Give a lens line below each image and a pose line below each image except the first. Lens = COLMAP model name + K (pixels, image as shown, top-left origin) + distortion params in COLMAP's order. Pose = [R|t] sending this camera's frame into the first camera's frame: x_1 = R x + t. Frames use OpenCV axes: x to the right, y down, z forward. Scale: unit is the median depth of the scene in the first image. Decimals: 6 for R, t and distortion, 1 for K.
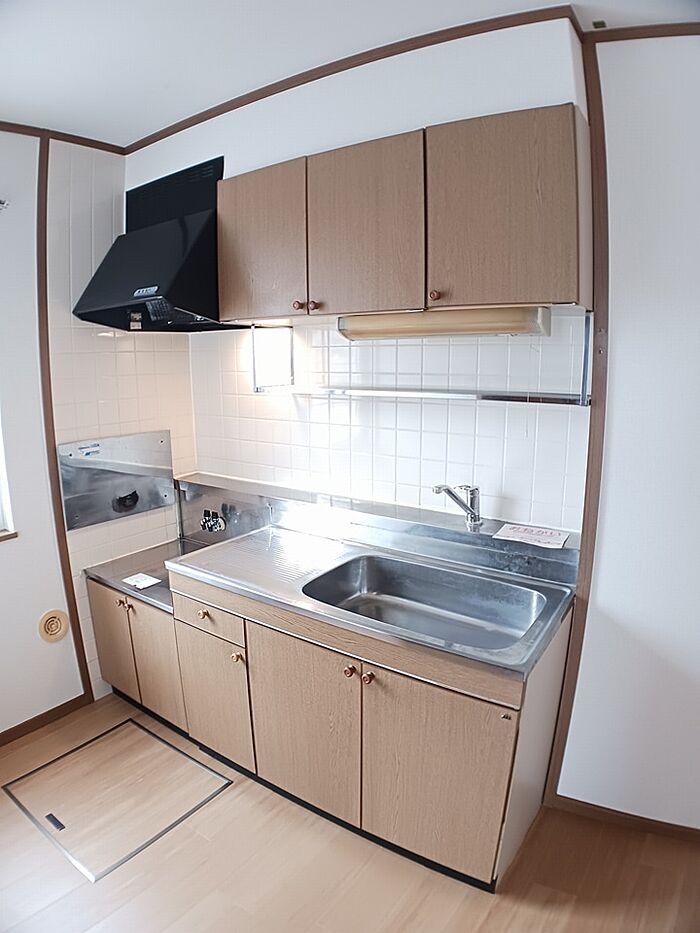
lens RADIAL K [[564.7, 0, 350.0], [0, 564.7, 466.5], [0, 0, 1]] dist [-0.187265, 0.026928]
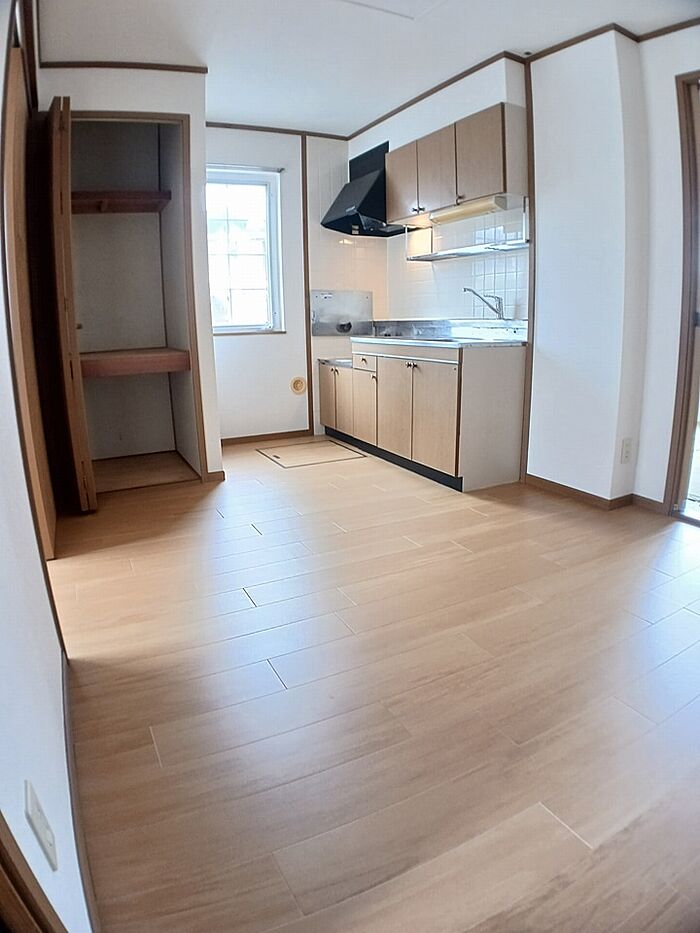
lens RADIAL K [[564.7, 0, 350.0], [0, 564.7, 466.5], [0, 0, 1]] dist [-0.187265, 0.026928]
pose [[0.878427, 0.118434, -0.462967, 0.614005], [-0.085573, 0.992127, 0.091435, 0.409751], [0.470151, -0.040702, 0.881647, -0.772035]]
